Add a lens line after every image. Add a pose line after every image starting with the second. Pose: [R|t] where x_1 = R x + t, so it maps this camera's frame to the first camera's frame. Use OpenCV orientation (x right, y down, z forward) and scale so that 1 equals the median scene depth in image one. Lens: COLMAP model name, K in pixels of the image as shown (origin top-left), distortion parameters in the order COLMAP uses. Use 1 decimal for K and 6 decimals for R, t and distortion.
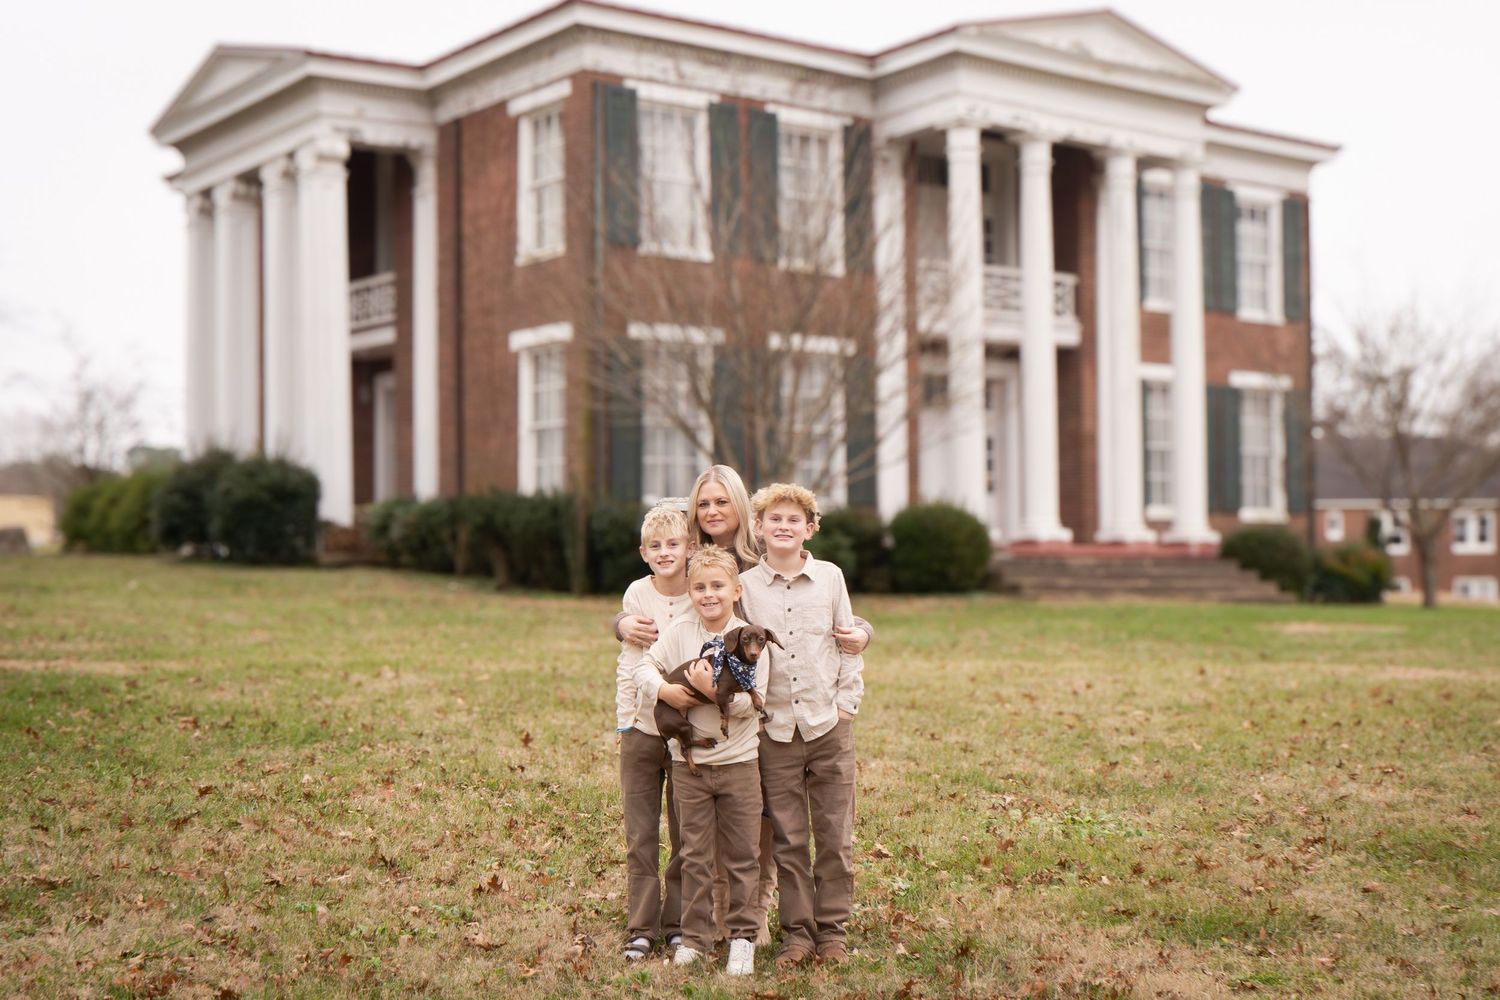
lens RADIAL K [[1923.3, 0, 750.0], [0, 1923.3, 555.5], [0, 0, 1]] dist [-0.005838, -0.002505]
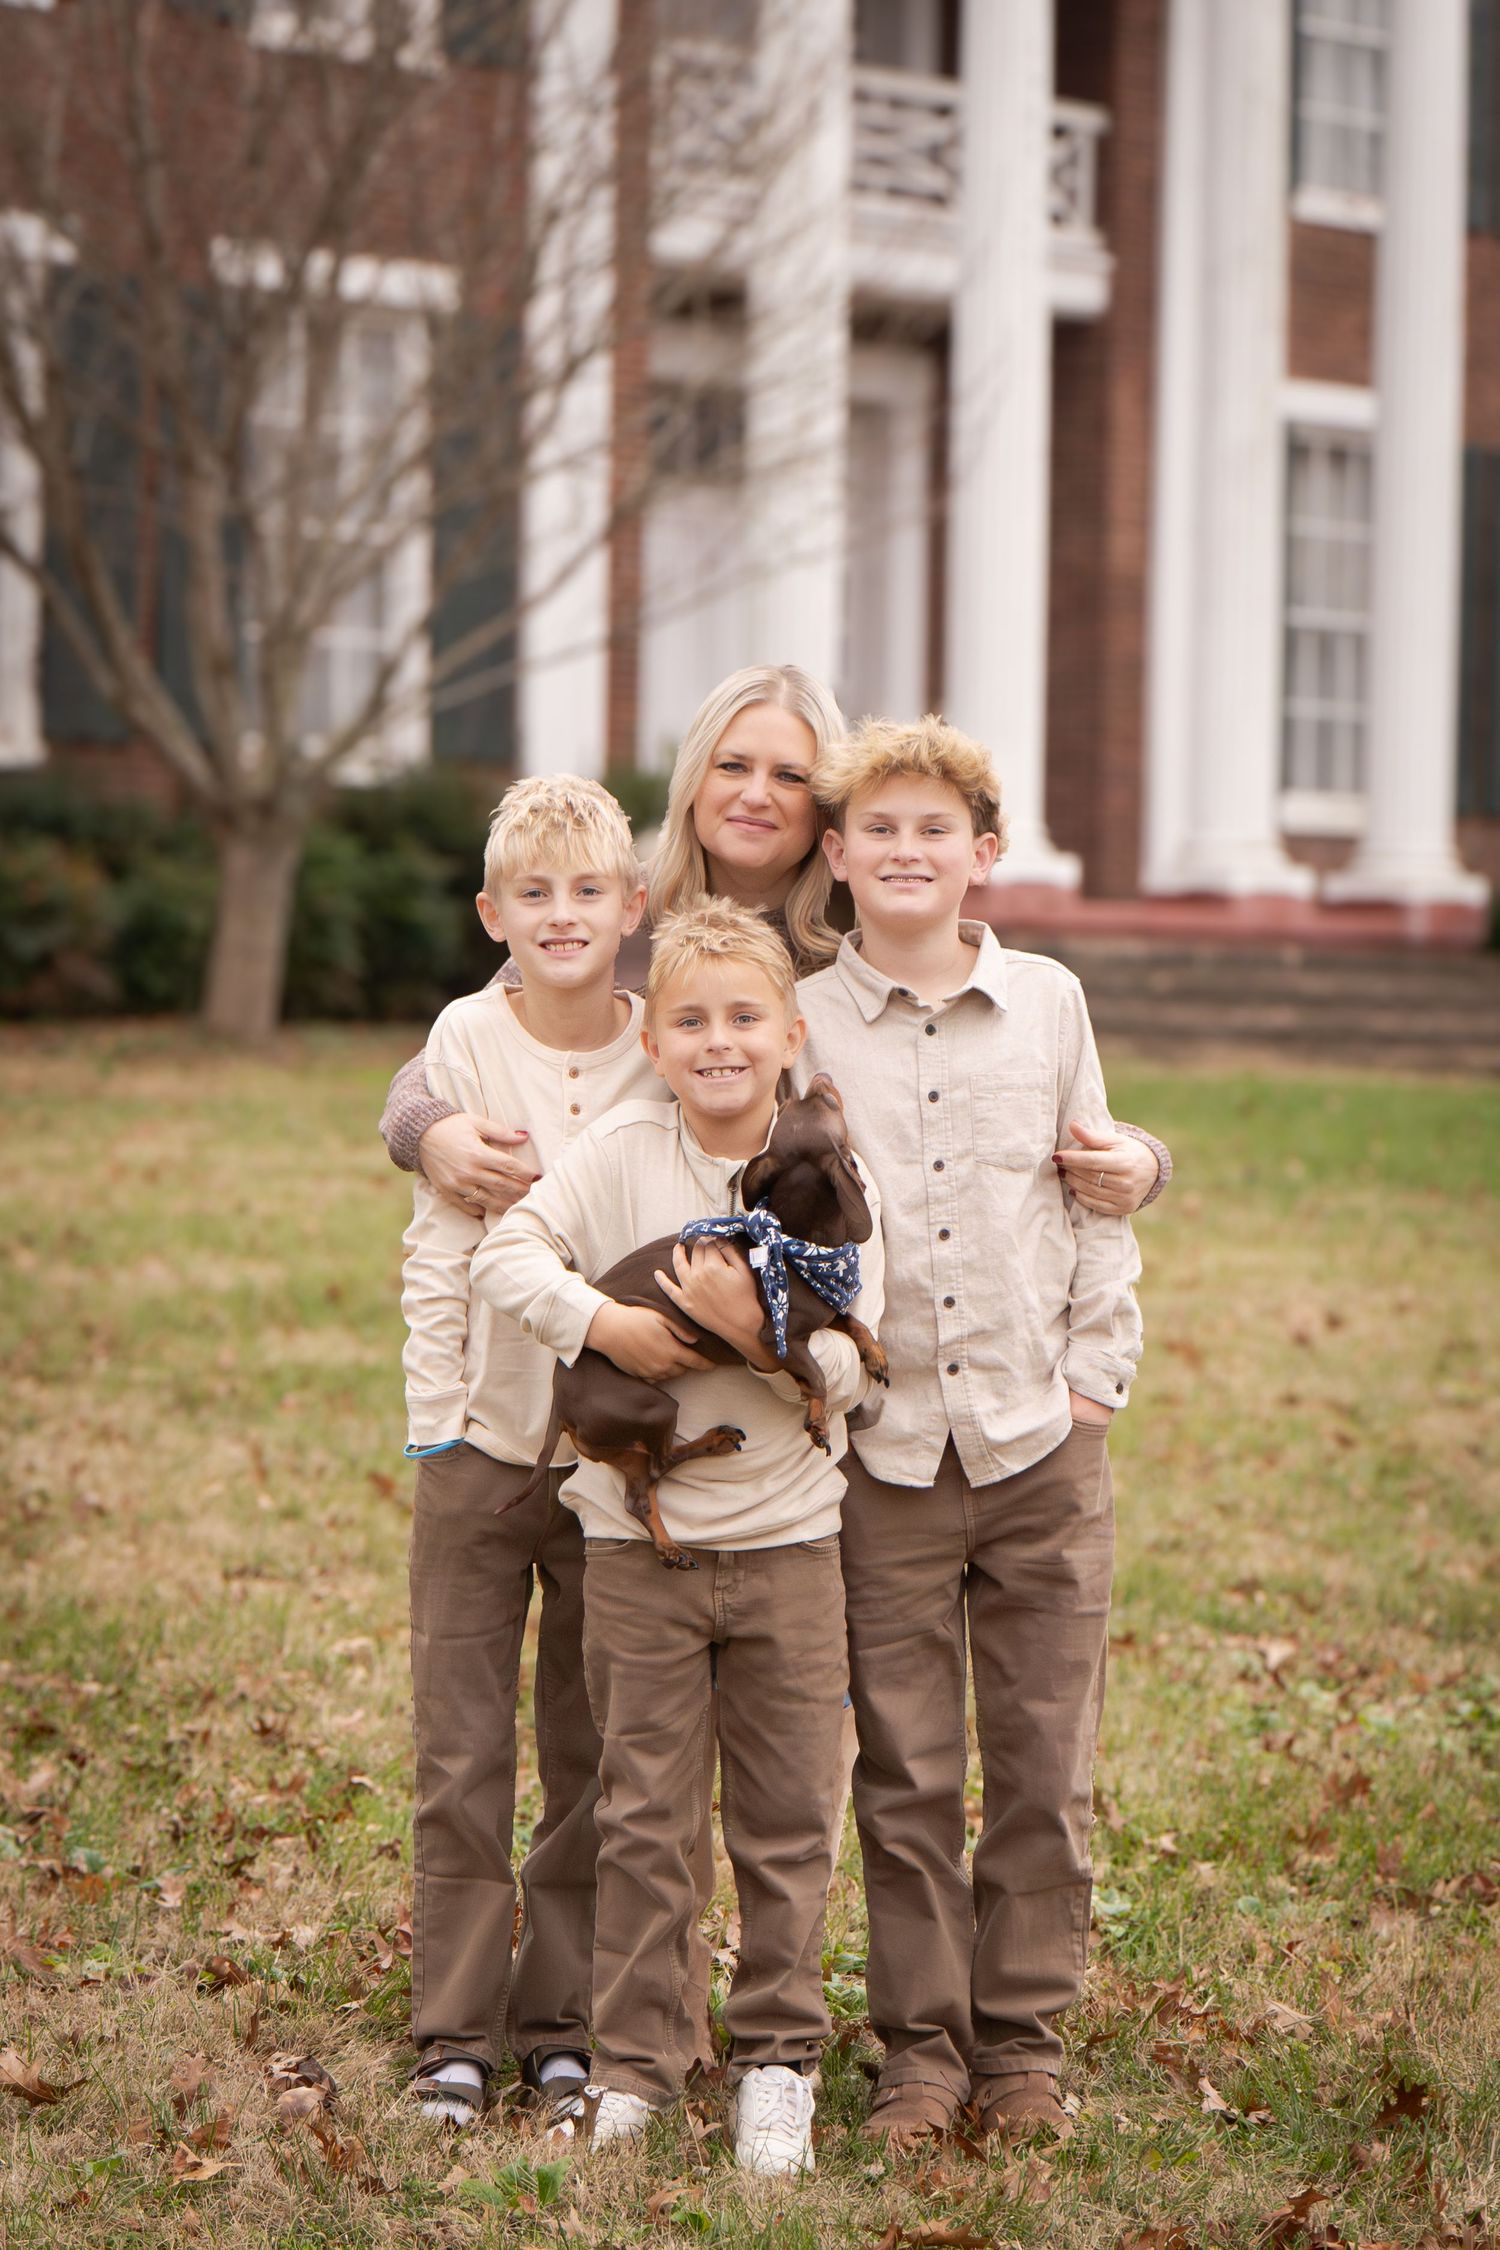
lens RADIAL K [[5696.4, 0, 750.0], [0, 5696.4, 1125.0], [0, 0, 1]] dist [-0.022796, 0.689561]
pose [[0.988624, 0.024403, 0.148416, -0.158983], [-0.030096, 0.998890, 0.036238, -0.001853], [-0.147367, -0.040293, 0.988261, 0.018305]]
